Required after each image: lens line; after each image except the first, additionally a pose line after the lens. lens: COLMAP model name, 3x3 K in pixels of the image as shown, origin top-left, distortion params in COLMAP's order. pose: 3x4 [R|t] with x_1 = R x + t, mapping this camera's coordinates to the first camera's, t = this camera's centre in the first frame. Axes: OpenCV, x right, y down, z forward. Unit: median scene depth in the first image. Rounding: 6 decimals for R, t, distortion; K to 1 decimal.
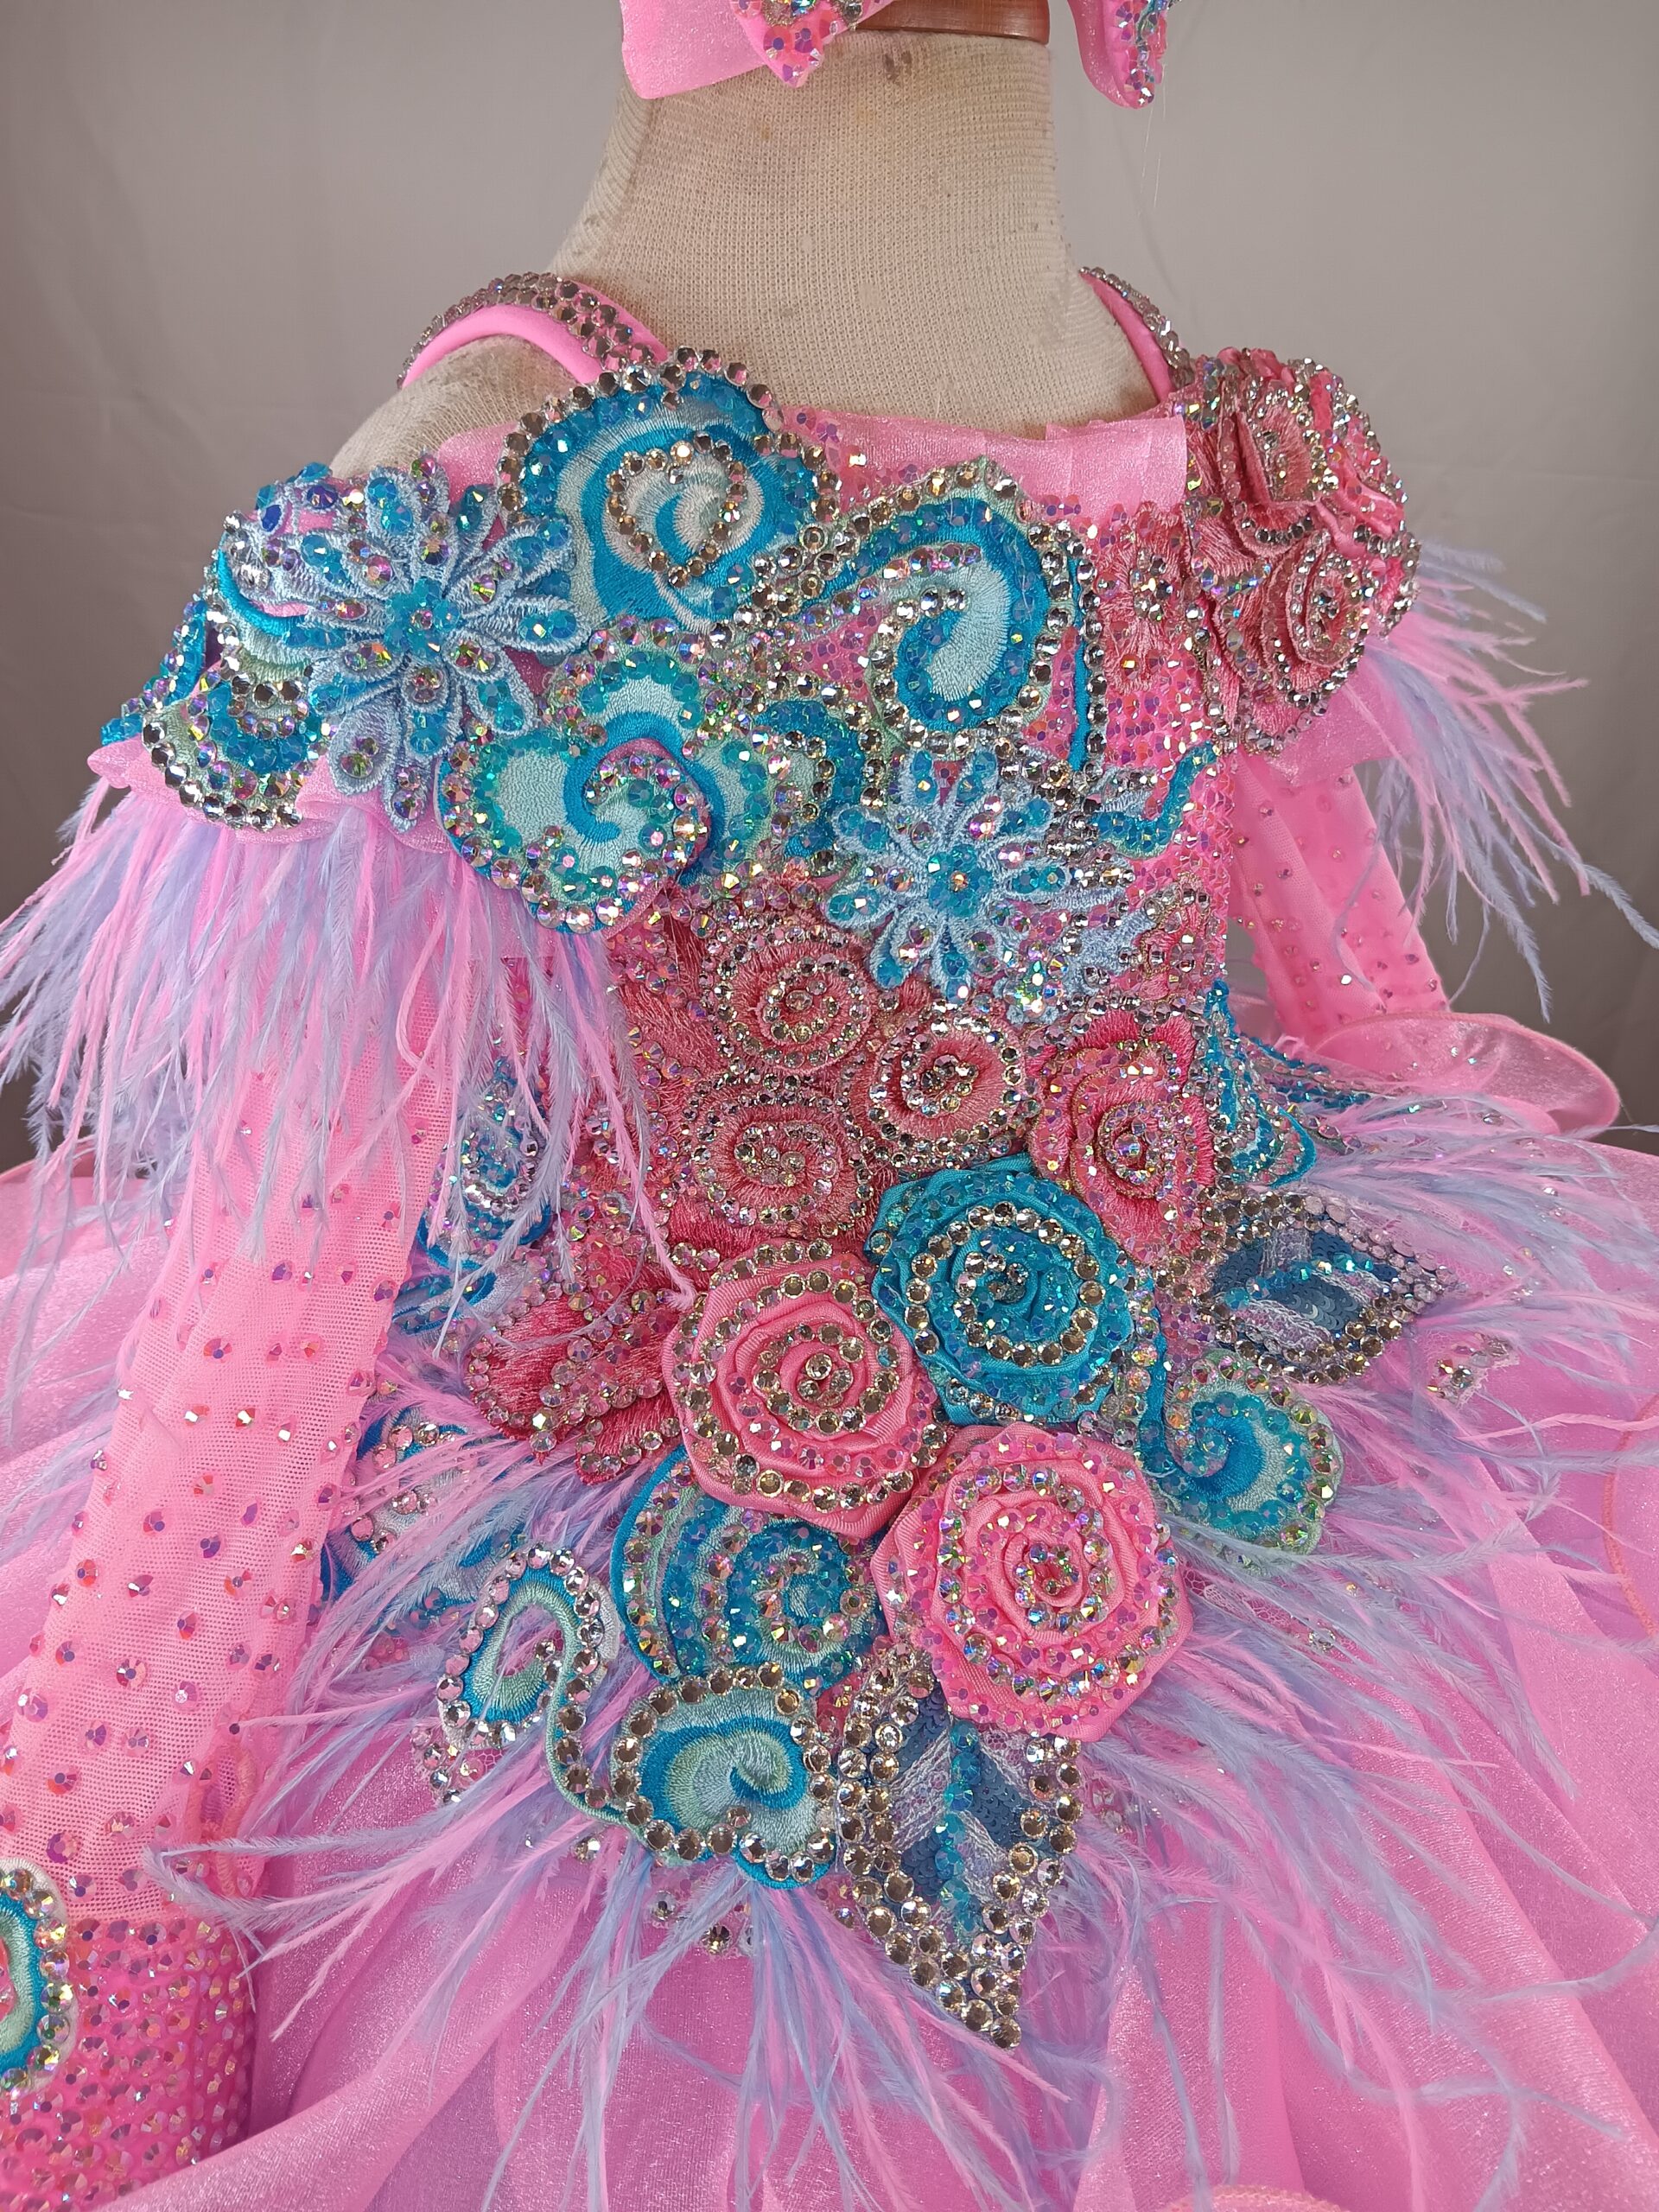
lens RADIAL K [[1666.4, 0, 829.5], [0, 1666.4, 1106.0], [0, 0, 1]] dist [0.004031, -0.117667]
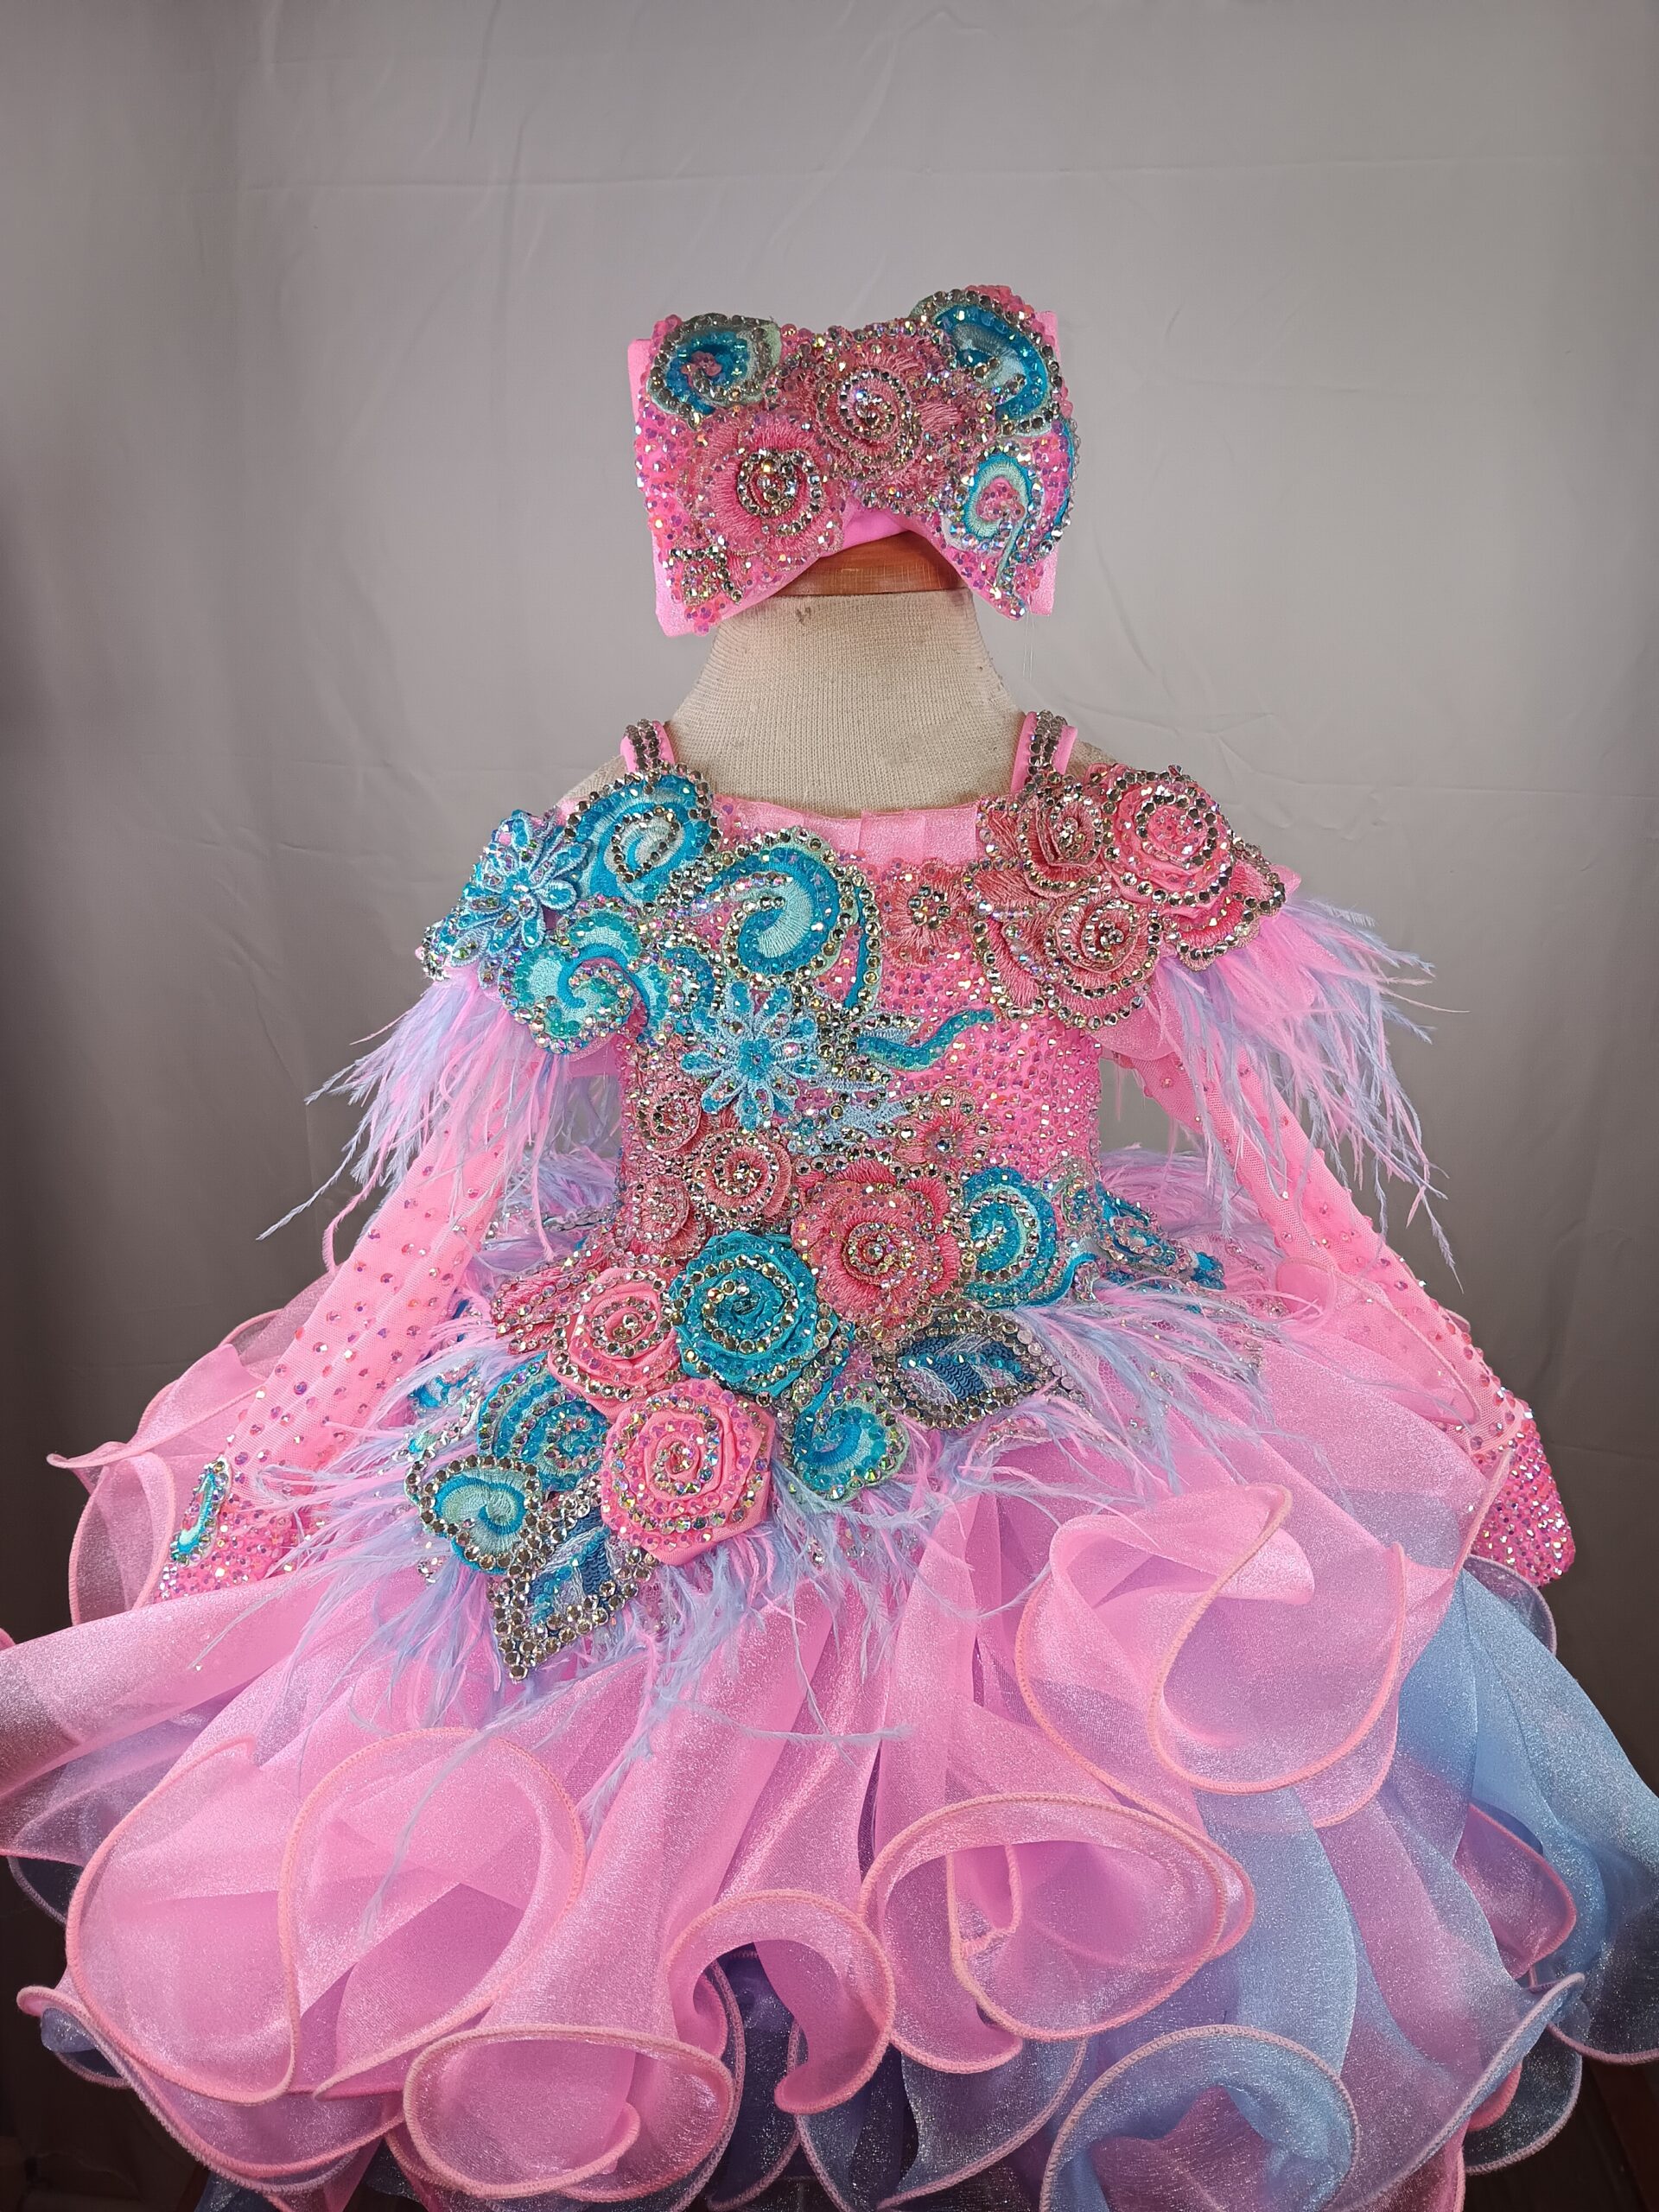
lens RADIAL K [[1742.1, 0, 829.5], [0, 1742.1, 1106.0], [0, 0, 1]] dist [0.076330, -0.166196]
pose [[0.821607, 0.144013, -0.551563, 1.210458], [-0.244314, 0.963154, -0.112450, 0.101976], [0.515046, 0.227144, 0.826519, -0.467258]]
